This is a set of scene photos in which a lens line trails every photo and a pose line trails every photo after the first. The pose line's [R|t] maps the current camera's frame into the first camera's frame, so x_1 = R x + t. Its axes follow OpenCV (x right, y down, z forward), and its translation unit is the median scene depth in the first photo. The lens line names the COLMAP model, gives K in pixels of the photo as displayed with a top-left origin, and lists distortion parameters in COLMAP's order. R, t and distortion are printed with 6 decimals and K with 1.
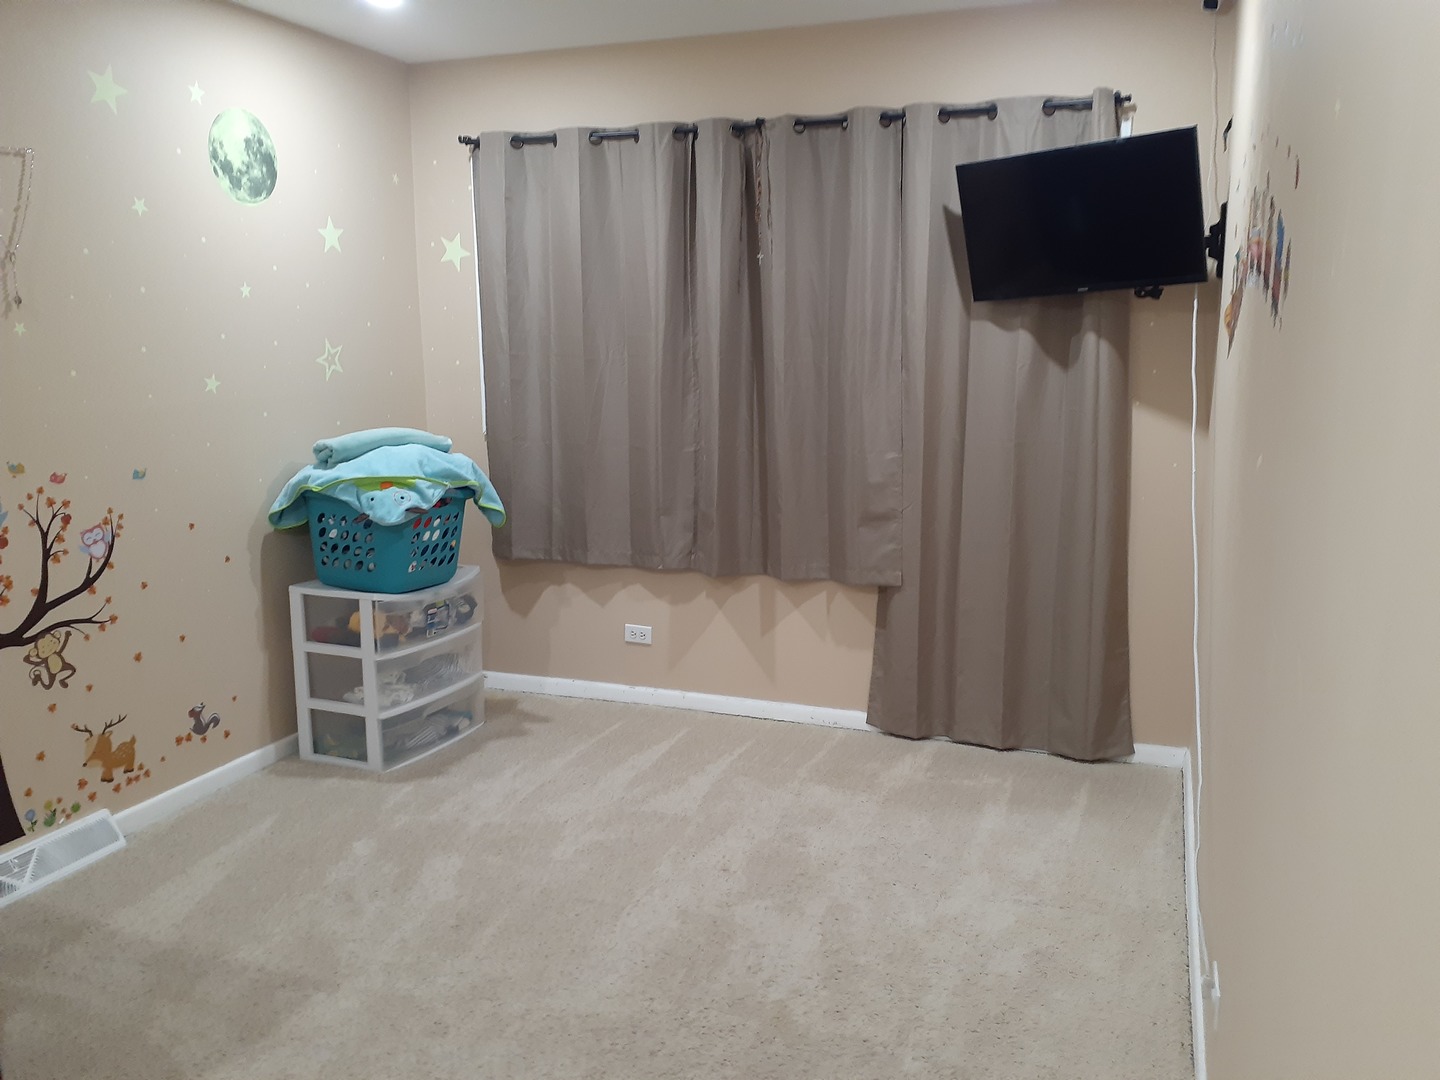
lens RADIAL K [[1140.6, 0, 723.5], [0, 1140.6, 519.9], [0, 0, 1]] dist [0.196459, -0.418244]
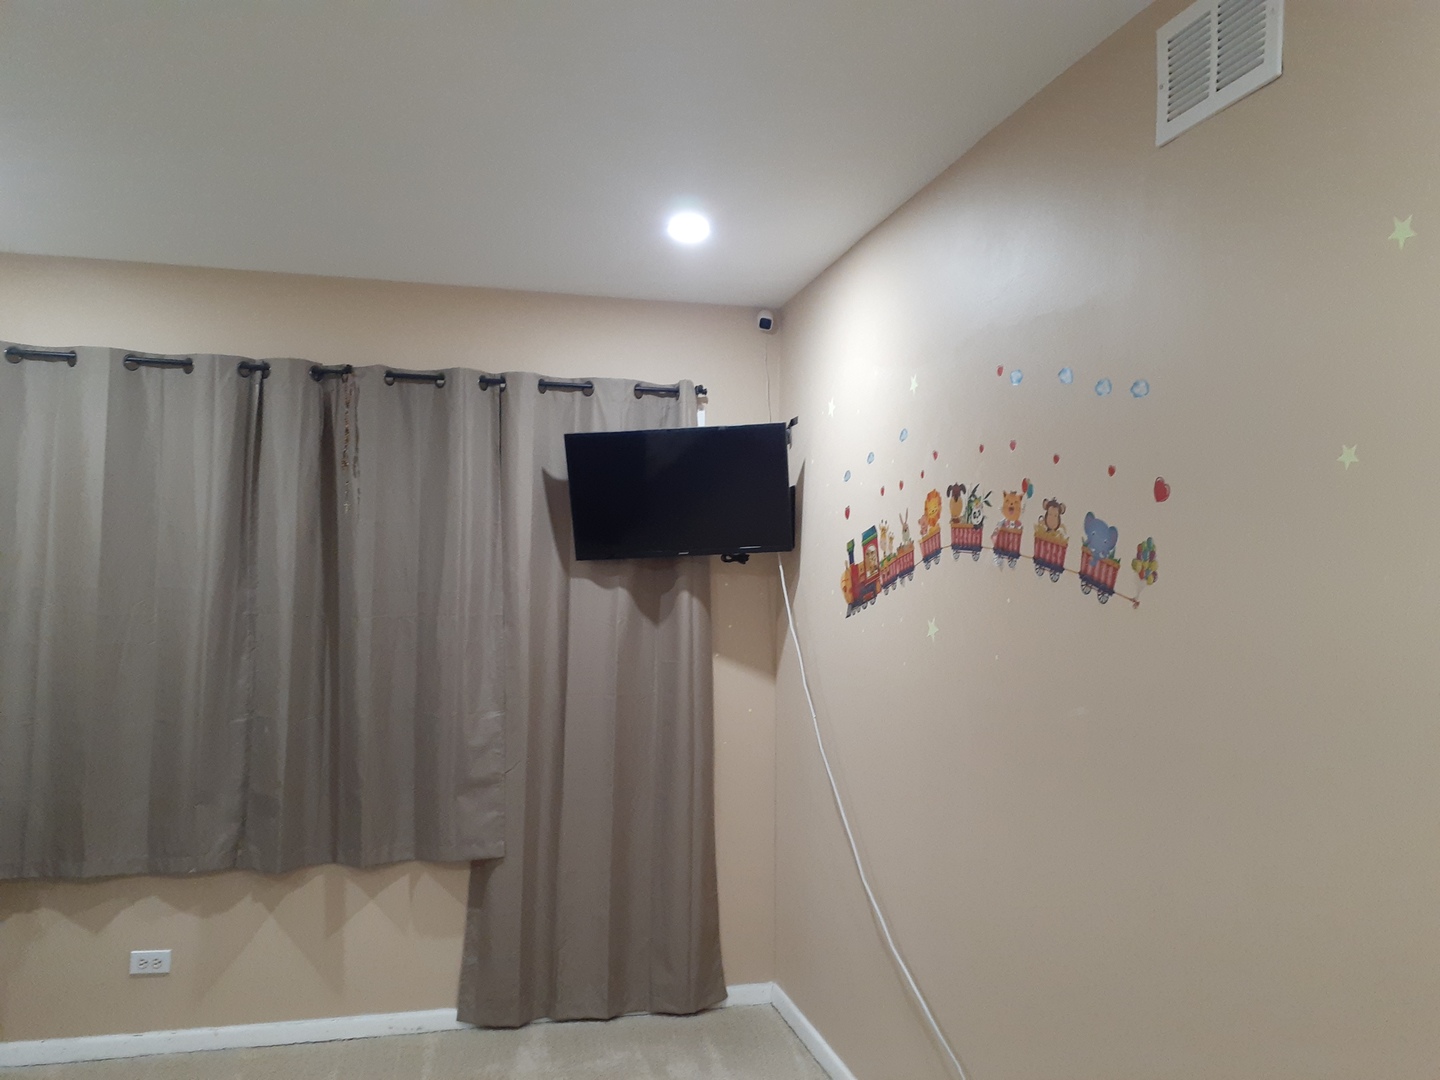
lens RADIAL K [[1154.9, 0, 721.4], [0, 1154.9, 536.6], [0, 0, 1]] dist [0.063723, -0.079309]
pose [[0.831059, 0.036946, 0.554956, -0.230417], [0.076314, 0.980780, -0.179576, -0.014080], [-0.550924, 0.191589, 0.812266, 0.084232]]
